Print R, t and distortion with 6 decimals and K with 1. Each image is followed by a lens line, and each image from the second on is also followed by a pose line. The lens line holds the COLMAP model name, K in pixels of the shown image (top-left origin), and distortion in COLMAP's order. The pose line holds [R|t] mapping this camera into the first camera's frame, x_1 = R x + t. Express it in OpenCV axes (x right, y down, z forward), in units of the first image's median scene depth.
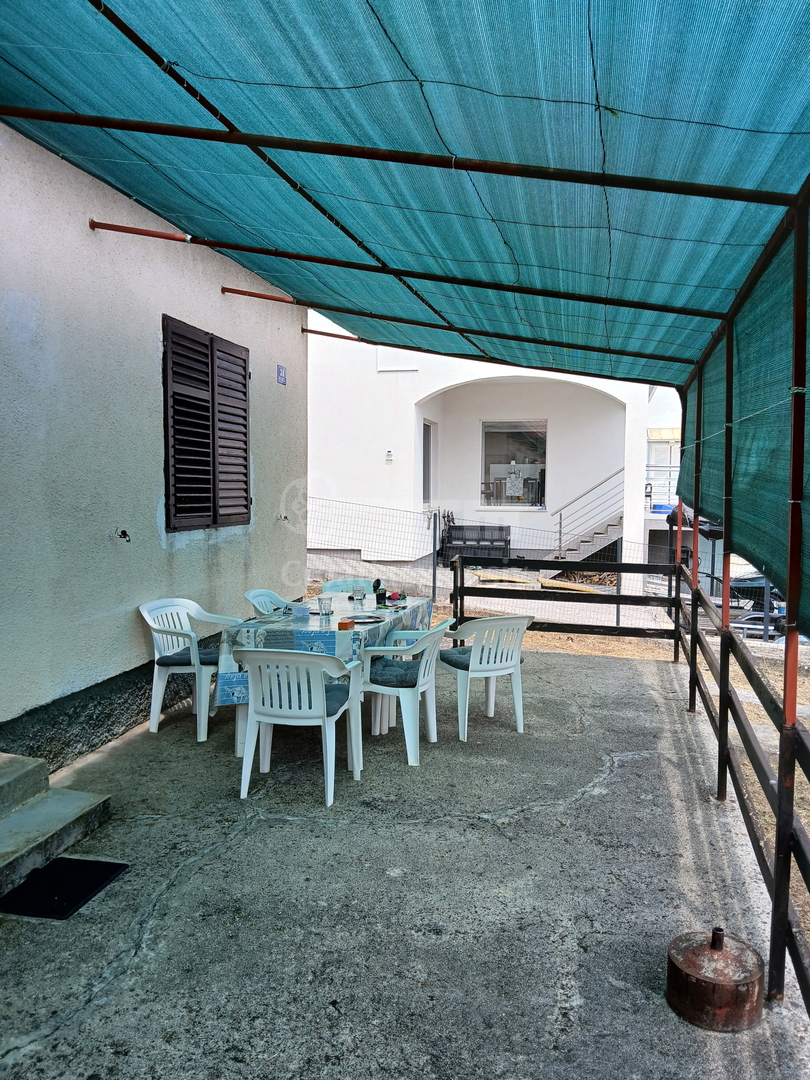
lens RADIAL K [[739.8, 0, 405.0], [0, 739.8, 540.0], [0, 0, 1]] dist [0.031878, -0.002759]
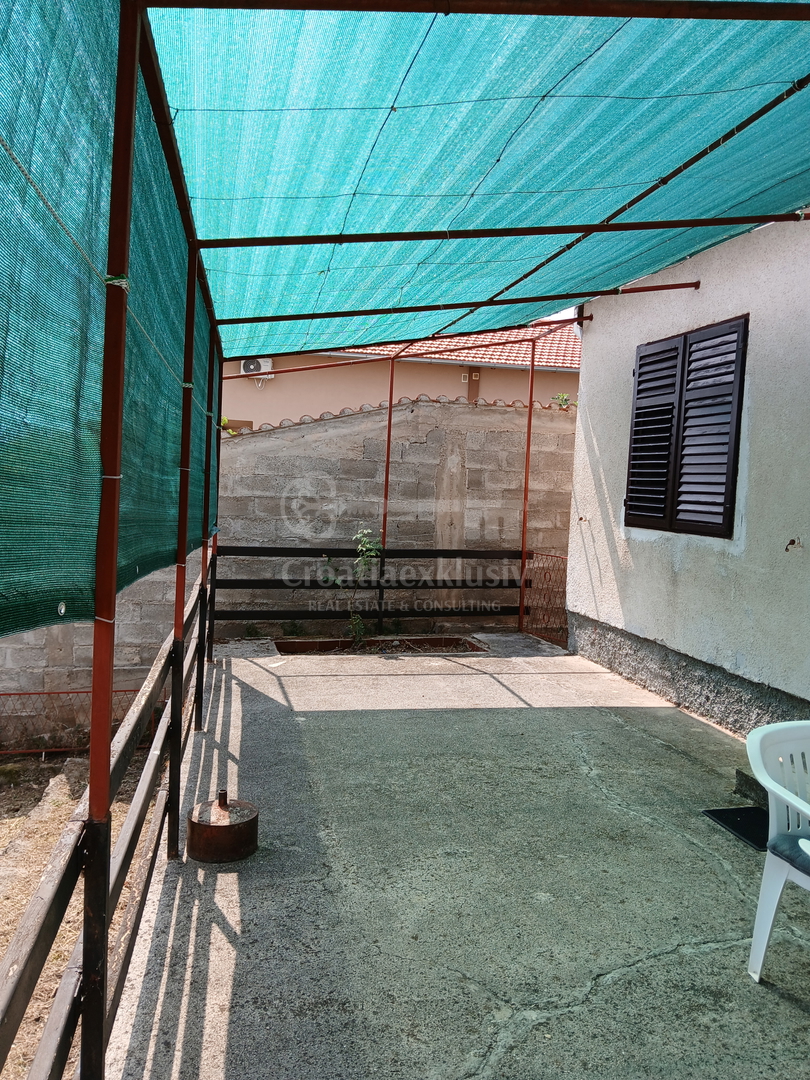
lens RADIAL K [[825.5, 0, 405.0], [0, 825.5, 540.0], [0, 0, 1]] dist [-0.001336, -0.000341]
pose [[-0.887354, -0.018268, -0.460726, 0.658464], [-0.090213, 0.986782, 0.134623, -0.104149], [0.452177, 0.161022, -0.877273, 1.902351]]
